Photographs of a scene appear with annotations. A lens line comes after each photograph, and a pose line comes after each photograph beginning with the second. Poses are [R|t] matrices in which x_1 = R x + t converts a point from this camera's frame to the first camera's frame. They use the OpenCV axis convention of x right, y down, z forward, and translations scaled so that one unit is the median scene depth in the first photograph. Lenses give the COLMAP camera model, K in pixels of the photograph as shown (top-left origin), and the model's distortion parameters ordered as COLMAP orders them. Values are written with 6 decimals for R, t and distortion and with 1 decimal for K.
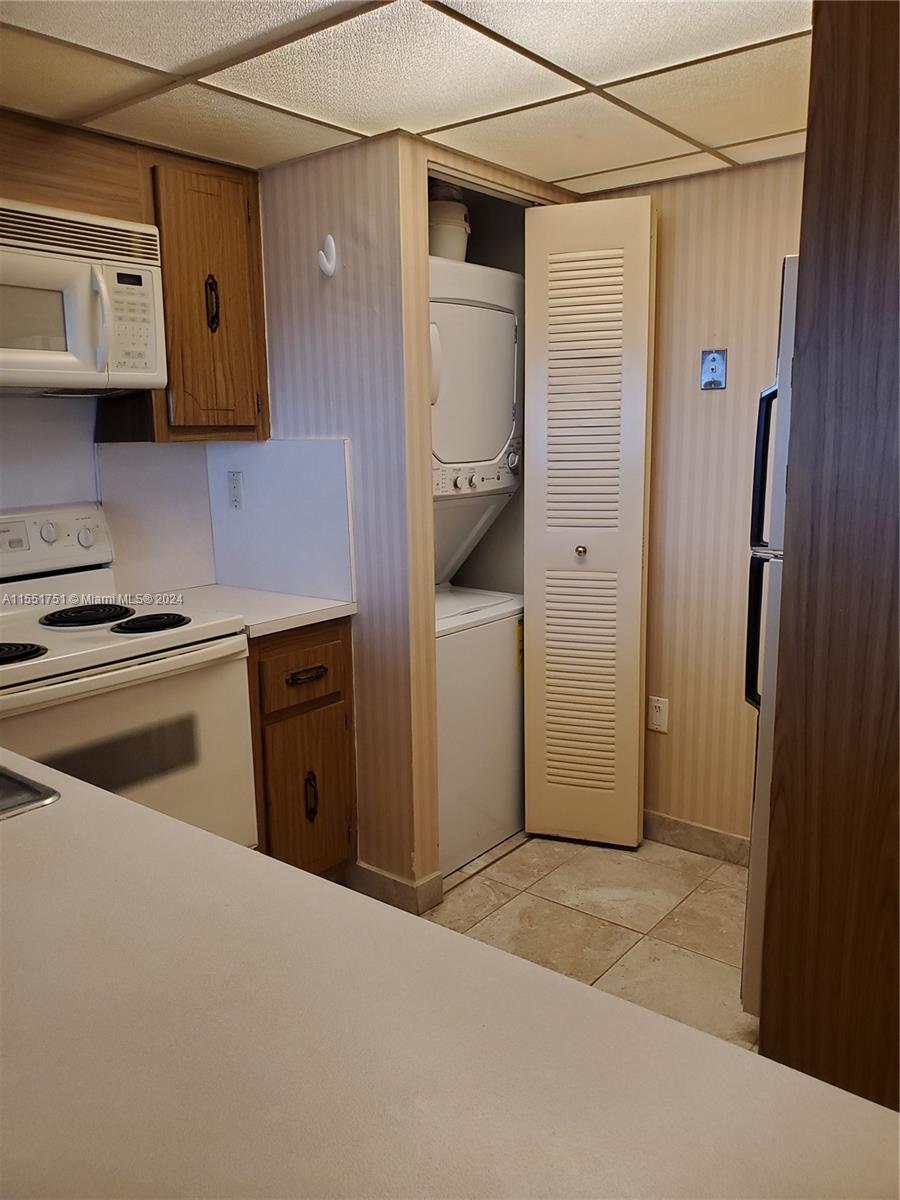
lens RADIAL K [[937.4, 0, 455.8], [0, 937.4, 608.5], [0, 0, 1]] dist [0.021890, -0.032101]
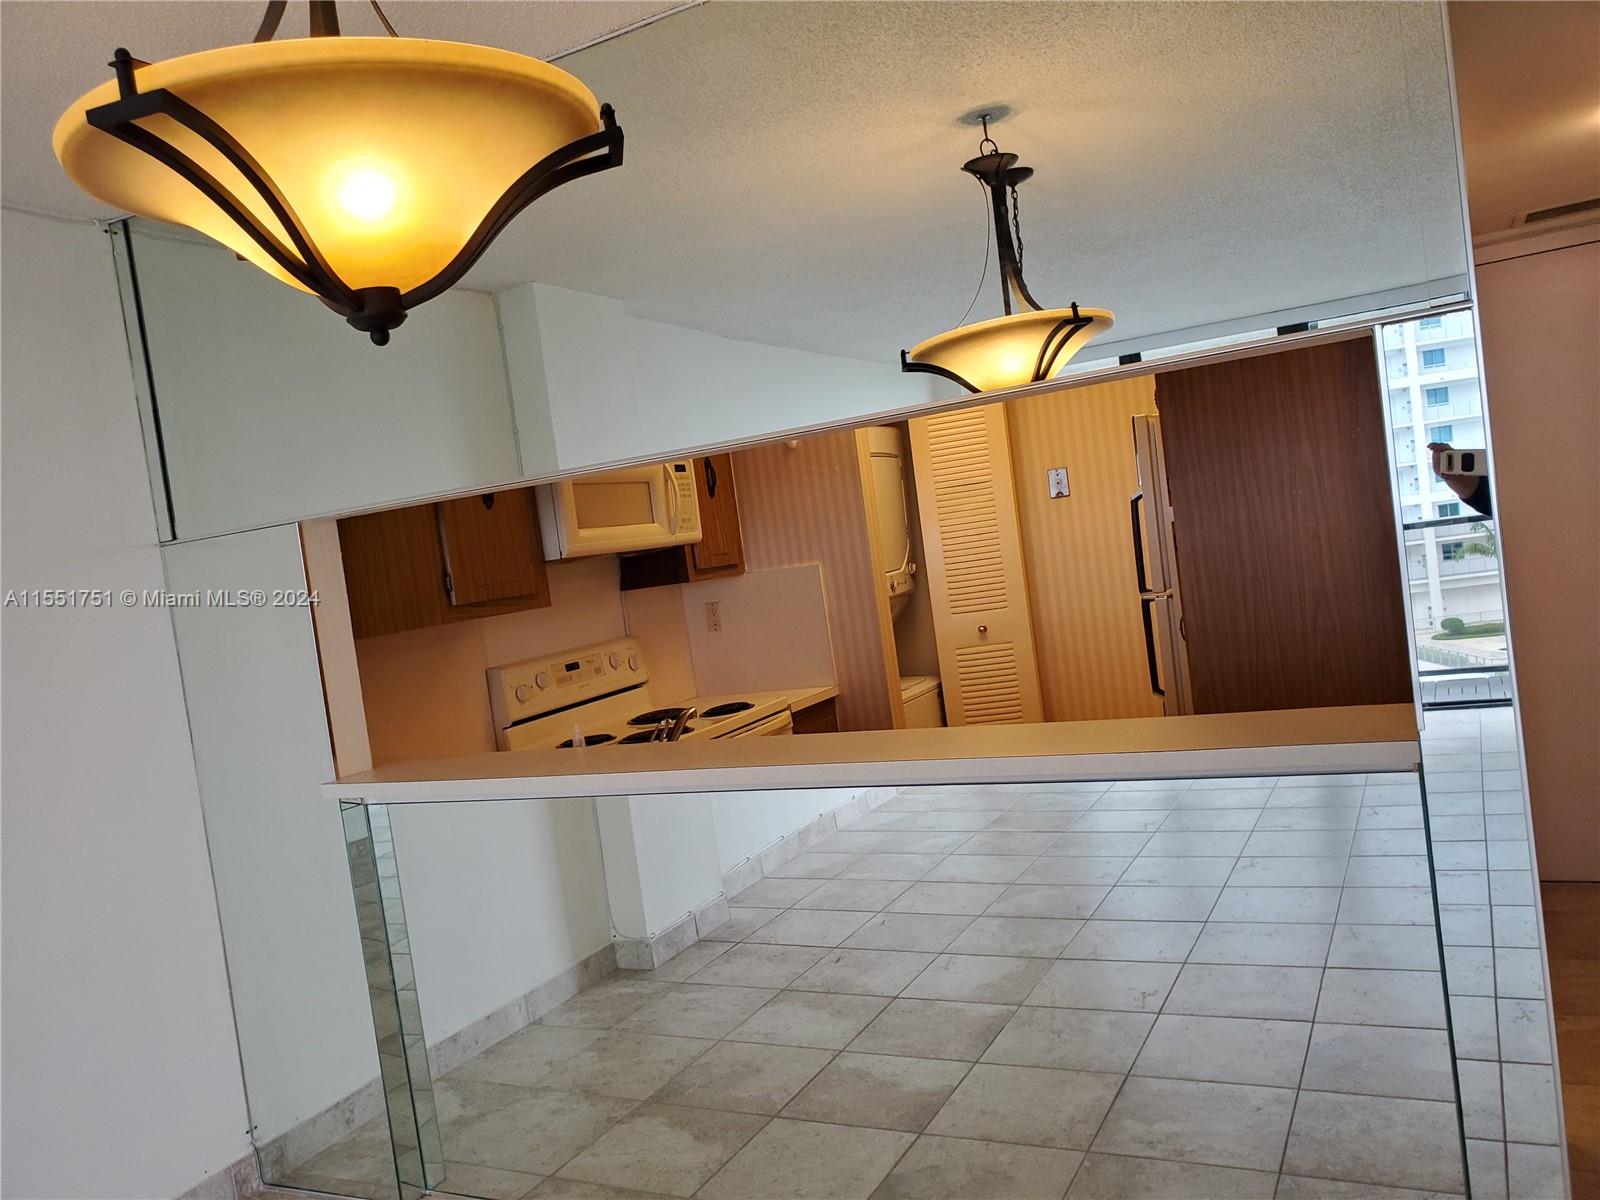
lens RADIAL K [[1249.8, 0, 768.7], [0, 1249.8, 622.9], [0, 0, 1]] dist [0.021890, -0.032101]
pose [[0.978834, -0.127997, 0.159689, -0.478166], [0.149478, 0.980094, -0.130660, 0.123254], [-0.139786, 0.151764, 0.978482, -0.715565]]
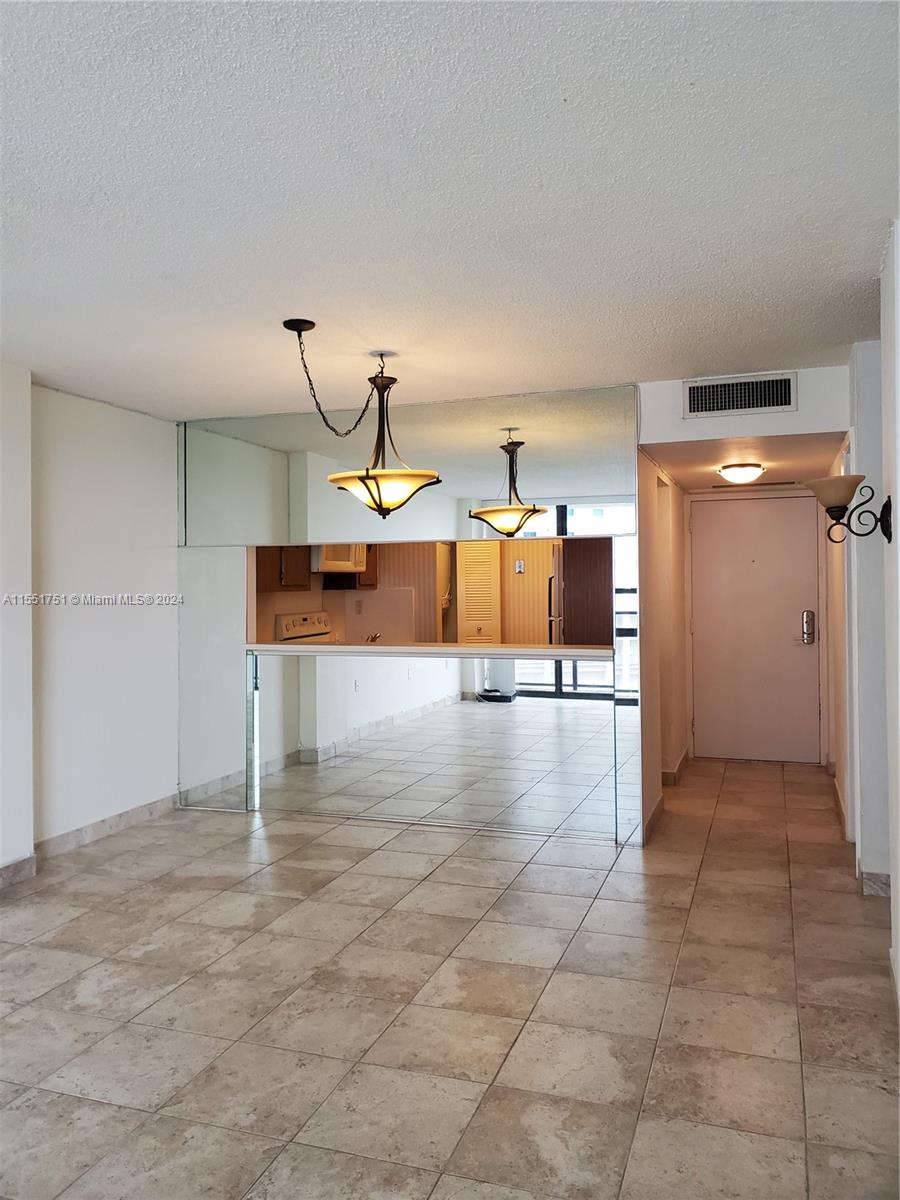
lens RADIAL K [[937.4, 0, 442.7], [0, 937.4, 594.6], [0, 0, 1]] dist [0.021890, -0.032101]
pose [[0.948884, 0.000820, 0.315625, -0.957998], [0.056753, 0.983254, -0.173176, 0.355482], [-0.310482, 0.182237, 0.932947, -1.790077]]
